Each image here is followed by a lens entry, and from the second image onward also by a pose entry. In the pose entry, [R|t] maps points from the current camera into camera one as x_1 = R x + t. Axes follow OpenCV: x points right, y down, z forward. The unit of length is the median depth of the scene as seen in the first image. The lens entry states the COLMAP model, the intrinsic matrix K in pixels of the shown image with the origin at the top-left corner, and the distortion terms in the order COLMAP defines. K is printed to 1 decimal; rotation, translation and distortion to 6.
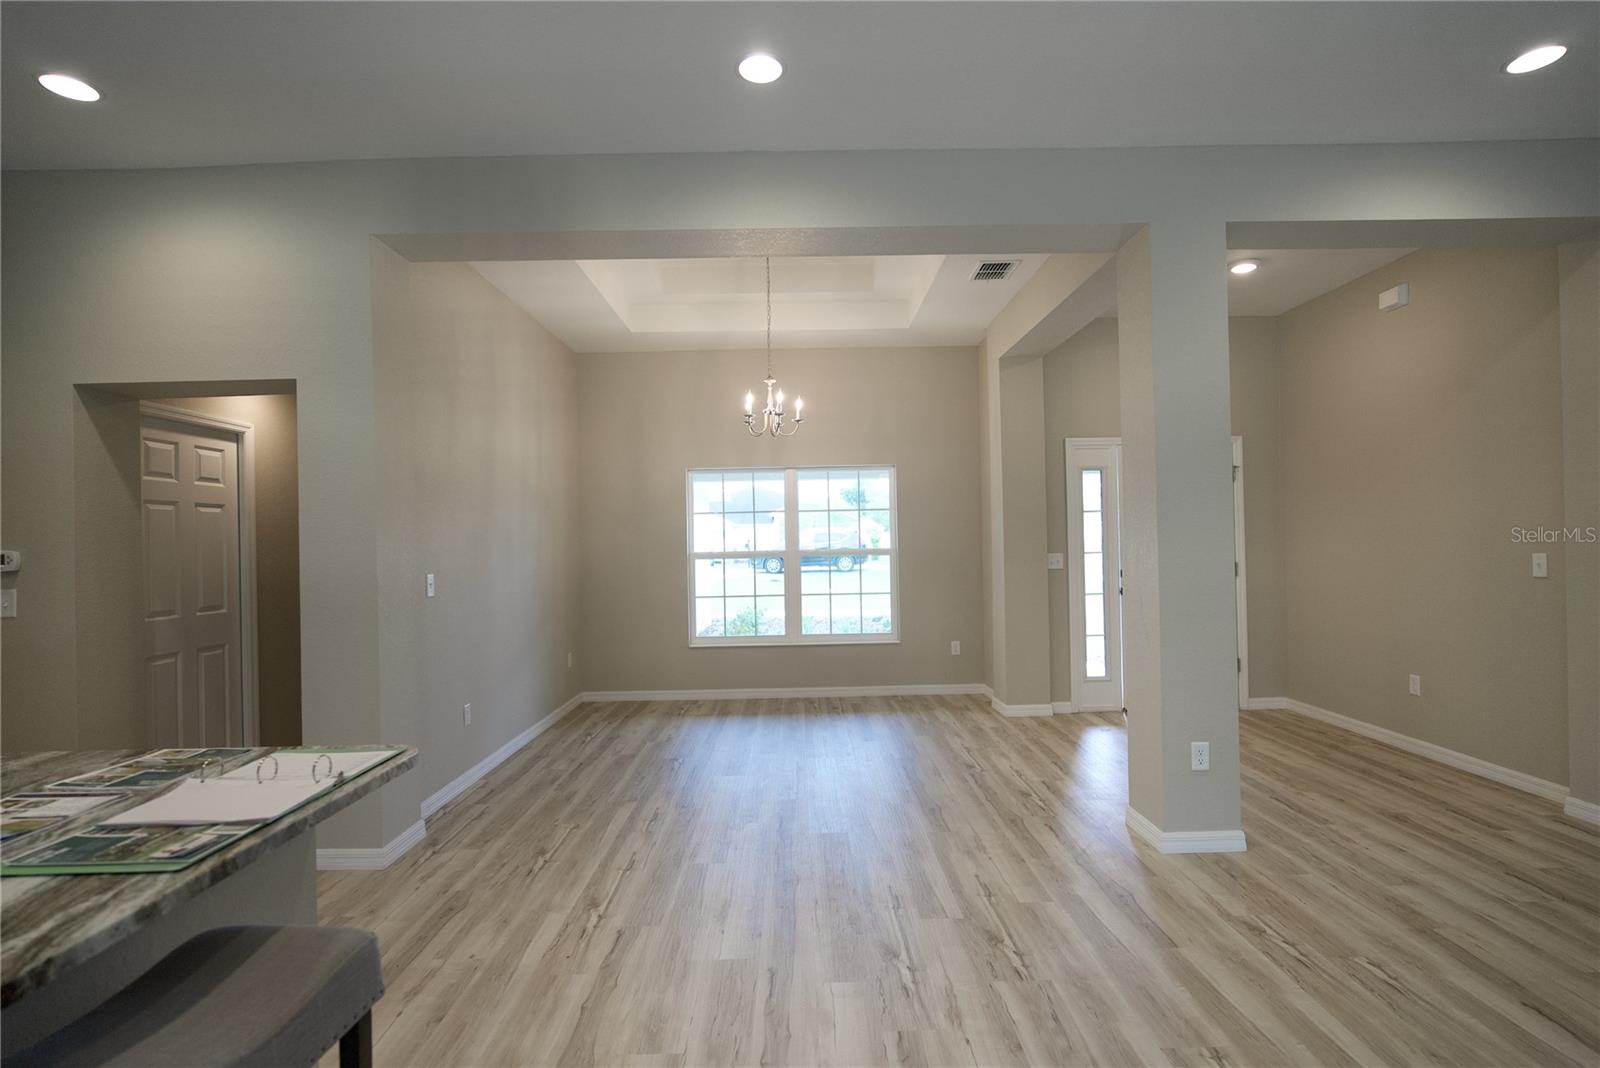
lens RADIAL K [[764.5, 0, 797.1], [0, 764.5, 532.5], [0, 0, 1]] dist [-0.012096, 0.001544]
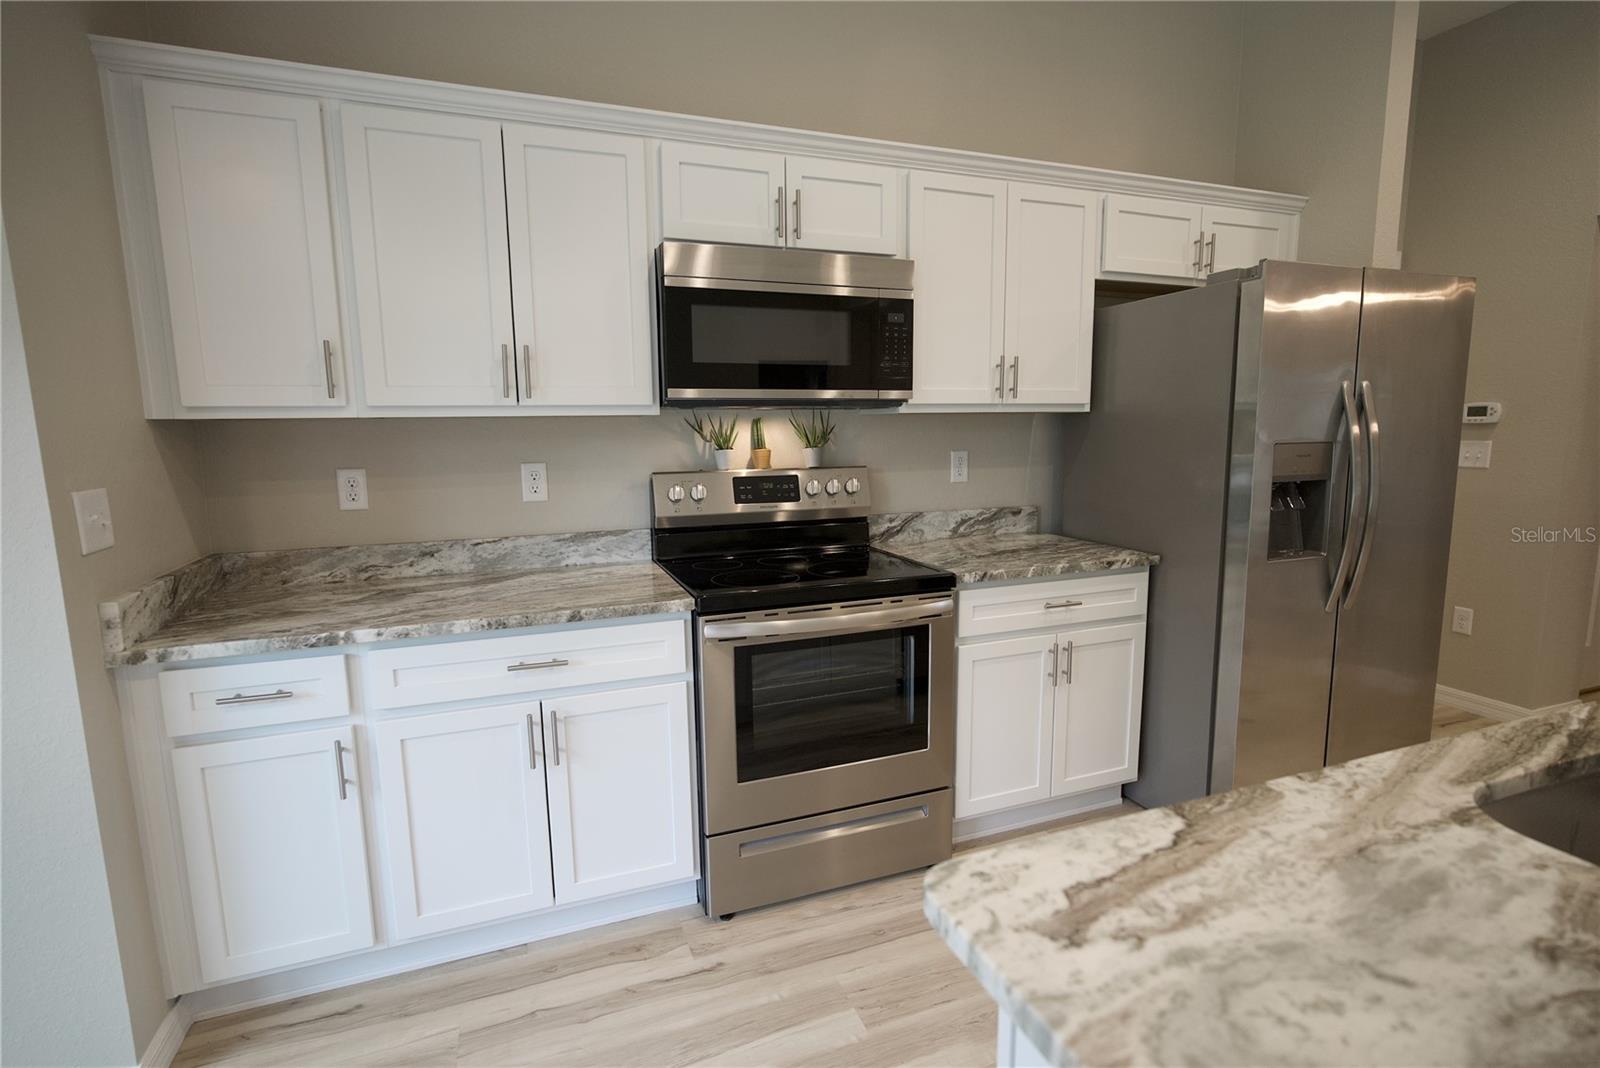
lens RADIAL K [[764.5, 0, 798.4], [0, 764.5, 533.6], [0, 0, 1]] dist [-0.012096, 0.001544]
pose [[0.359360, 0.153092, -0.920556, -0.382259], [0.020100, 0.984953, 0.171648, 0.003168], [0.932982, -0.080186, 0.350876, -0.274587]]
